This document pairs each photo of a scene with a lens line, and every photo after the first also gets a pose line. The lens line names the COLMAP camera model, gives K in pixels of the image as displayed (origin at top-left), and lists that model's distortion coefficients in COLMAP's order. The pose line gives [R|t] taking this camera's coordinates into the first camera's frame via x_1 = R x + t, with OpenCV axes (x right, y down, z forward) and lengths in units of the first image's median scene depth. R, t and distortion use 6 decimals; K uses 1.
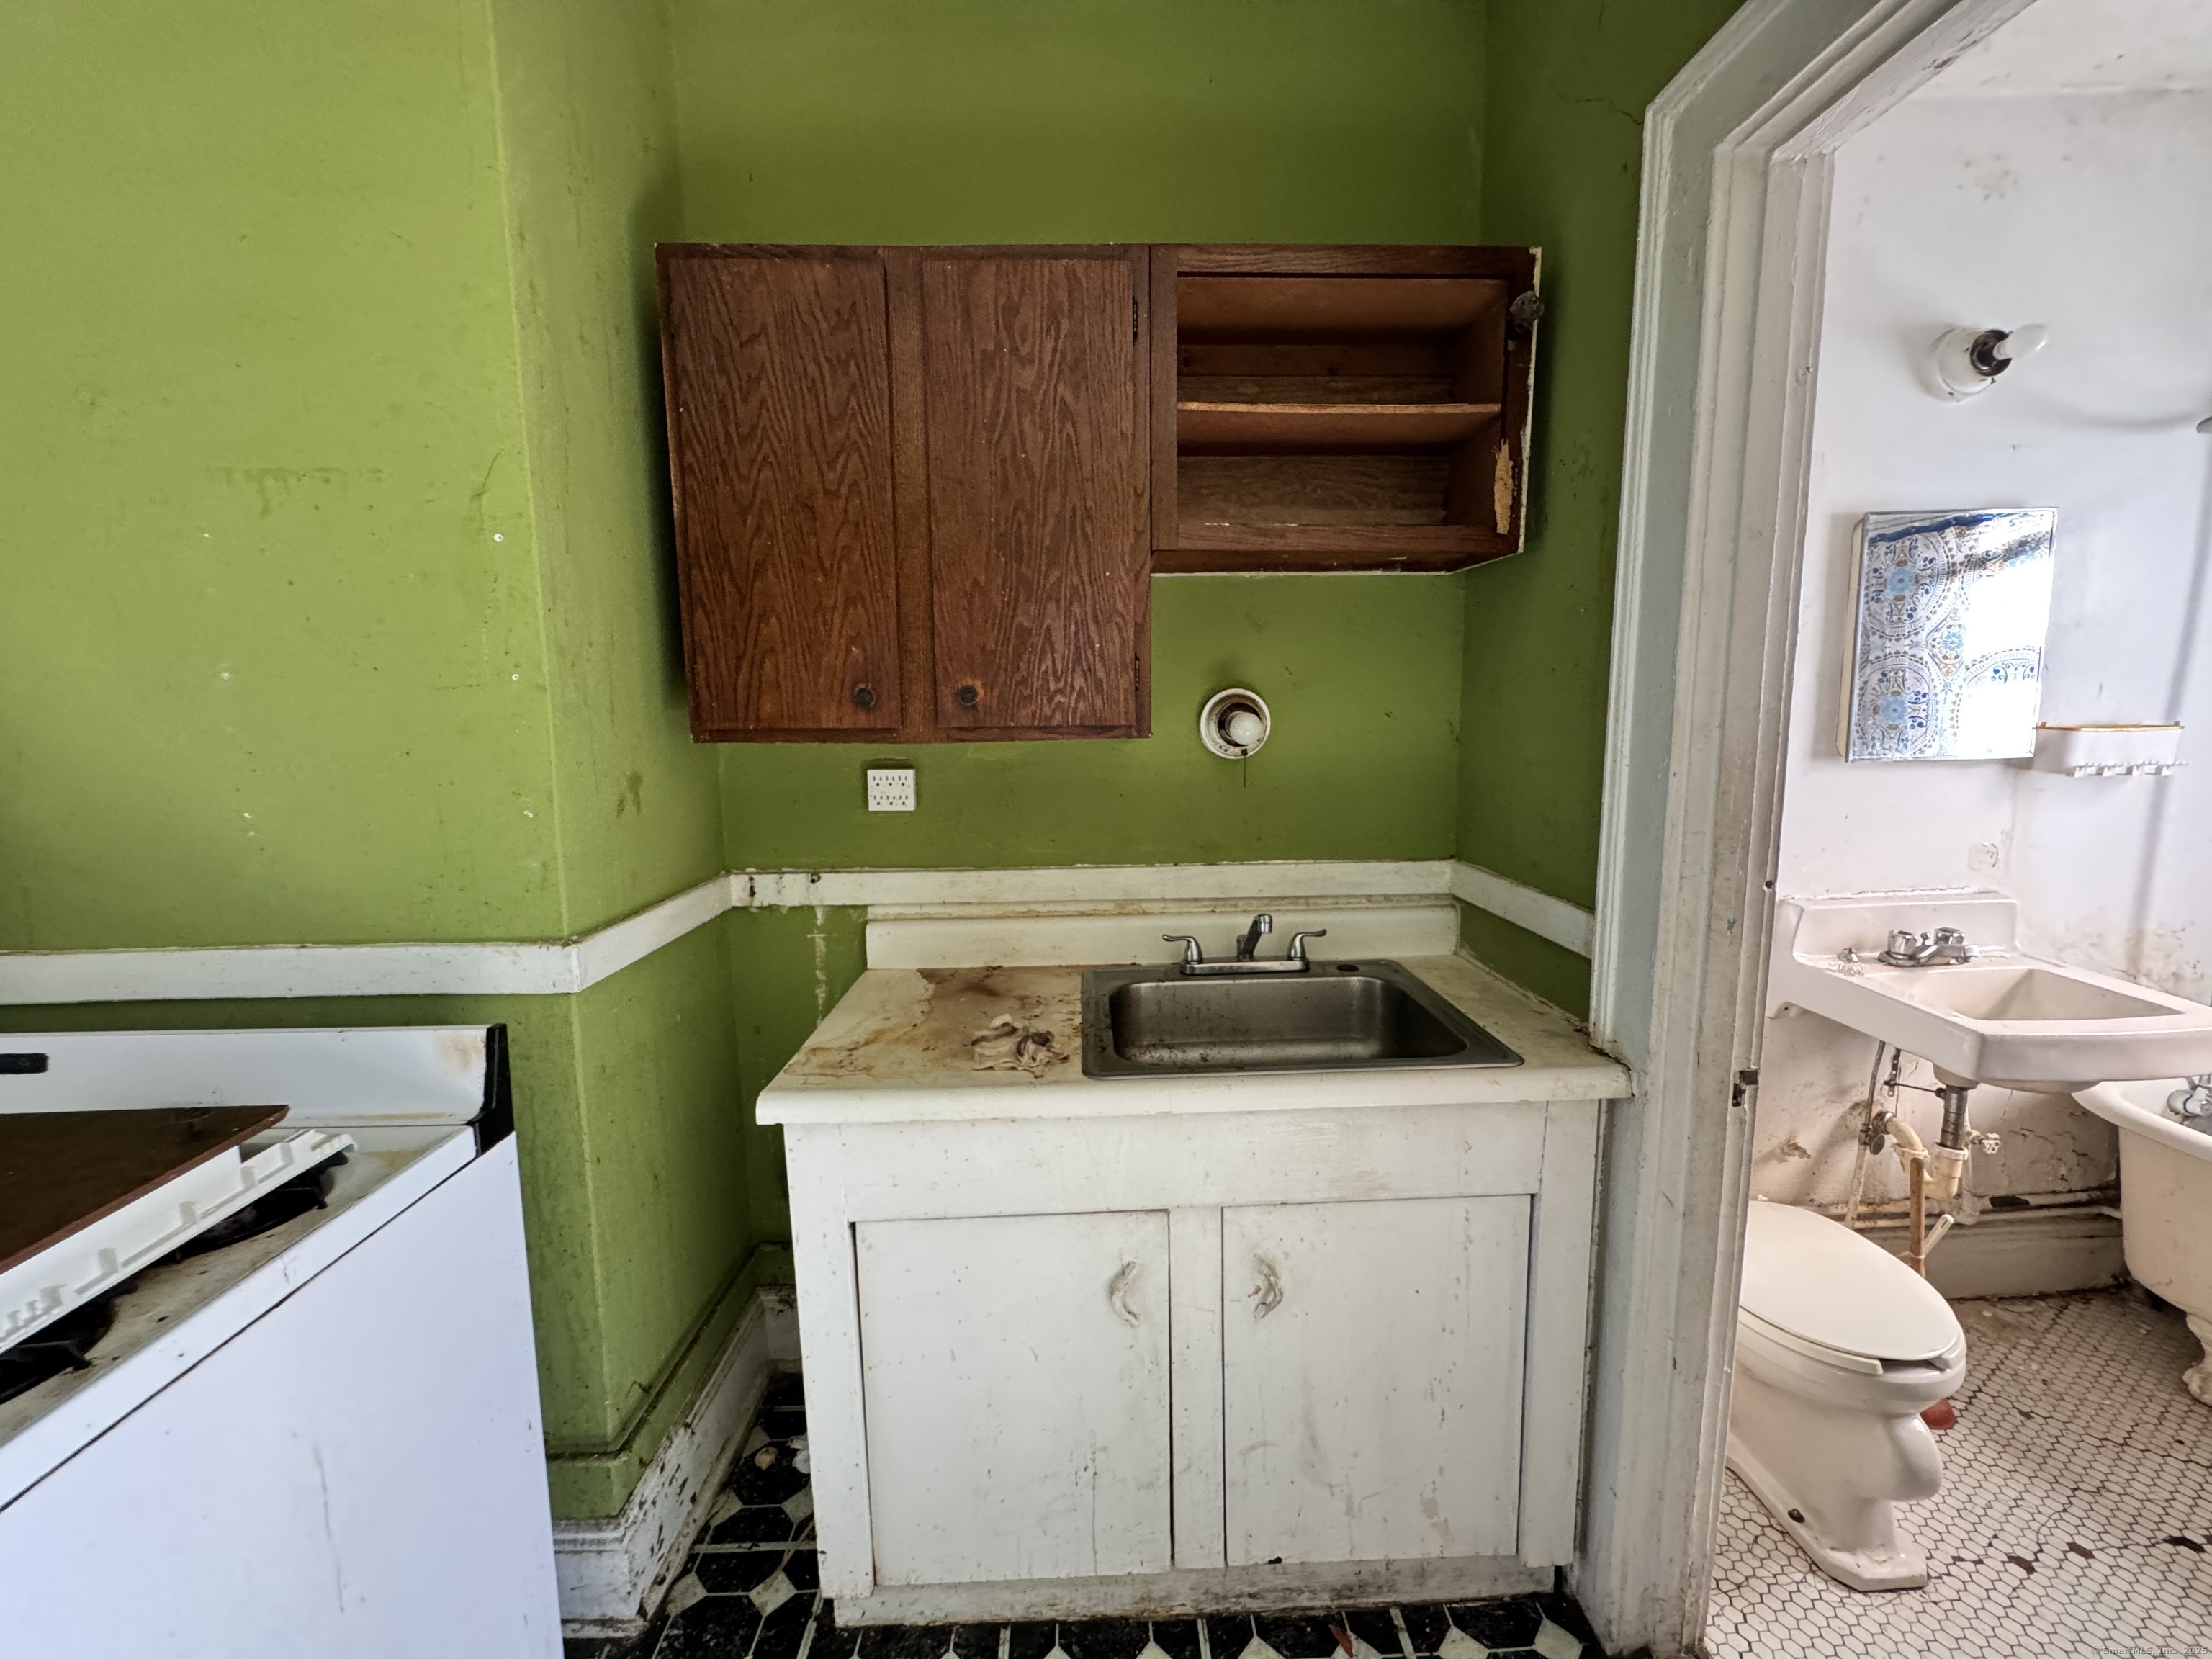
lens RADIAL K [[884.3, 0, 1112.8], [0, 884.3, 827.1], [0, 0, 1]] dist [-0.004453, 0.000640]
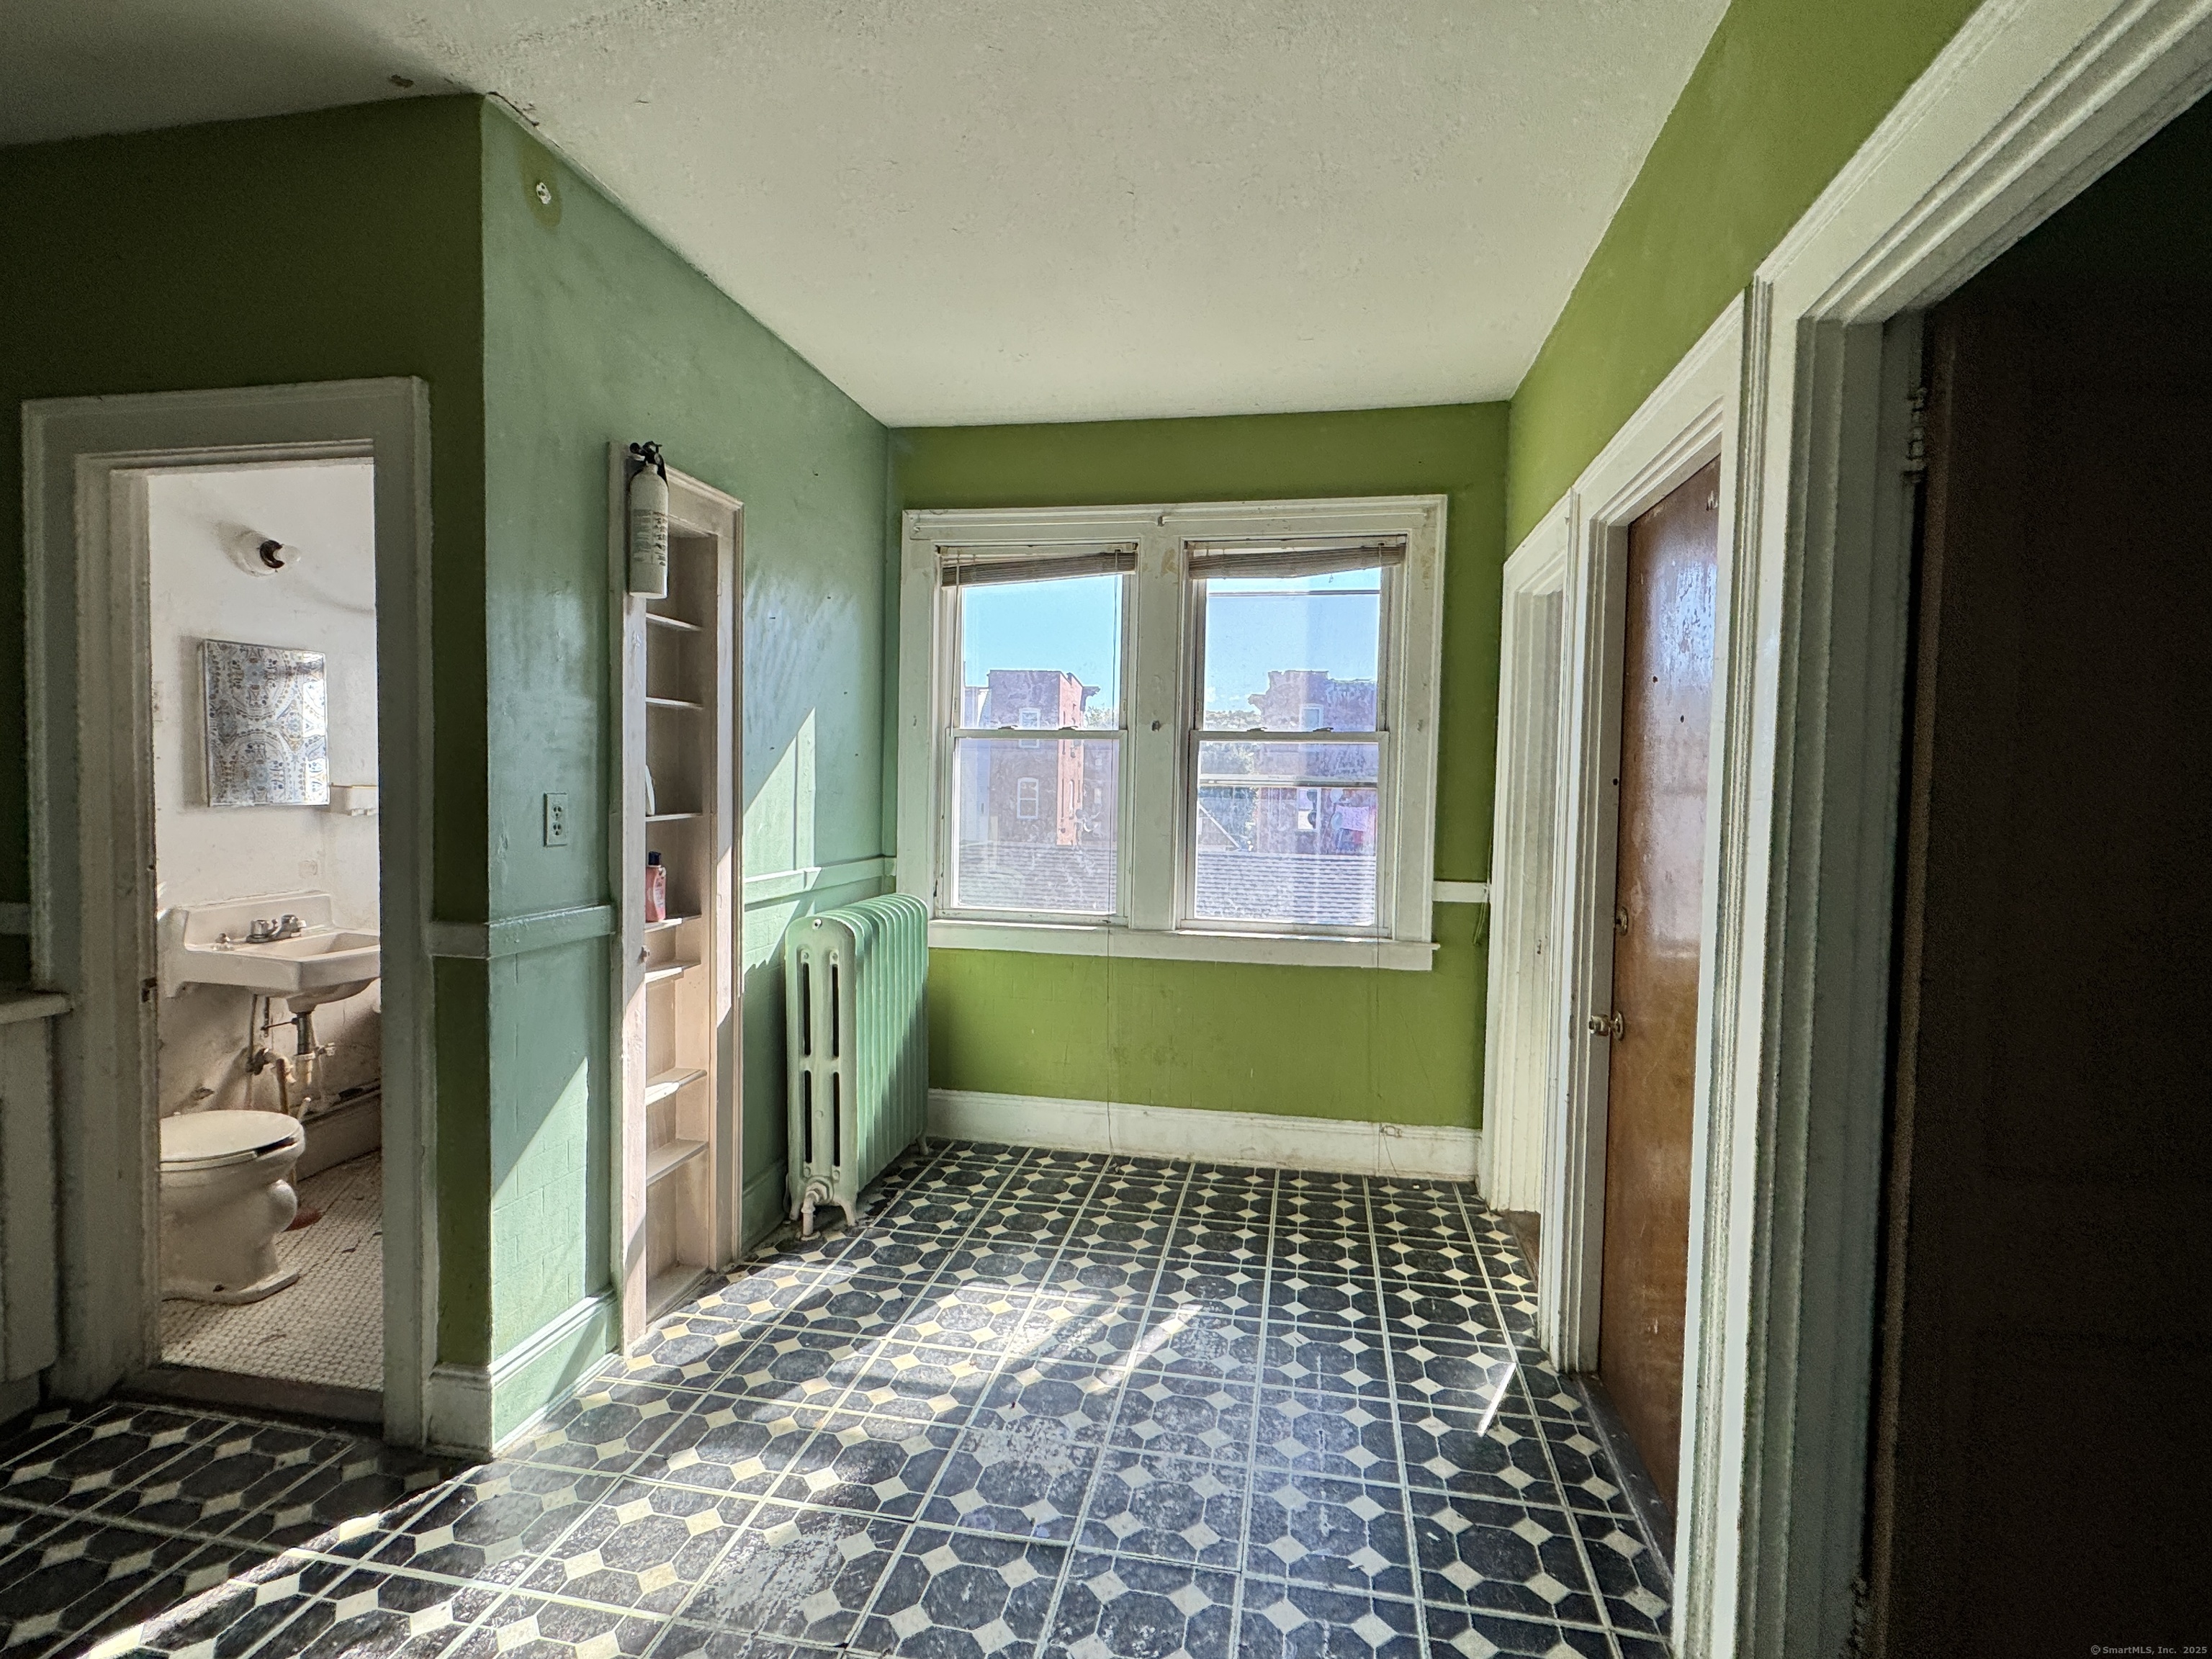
lens RADIAL K [[1081.4, 0, 1102.3], [0, 1081.4, 828.6], [0, 0, 1]] dist [-0.003093, -0.000145]
pose [[0.221171, -0.021656, 0.974995, -0.602901], [0.107162, 0.994239, -0.002226, 0.129297], [-0.969329, 0.104974, 0.222218, -0.857106]]
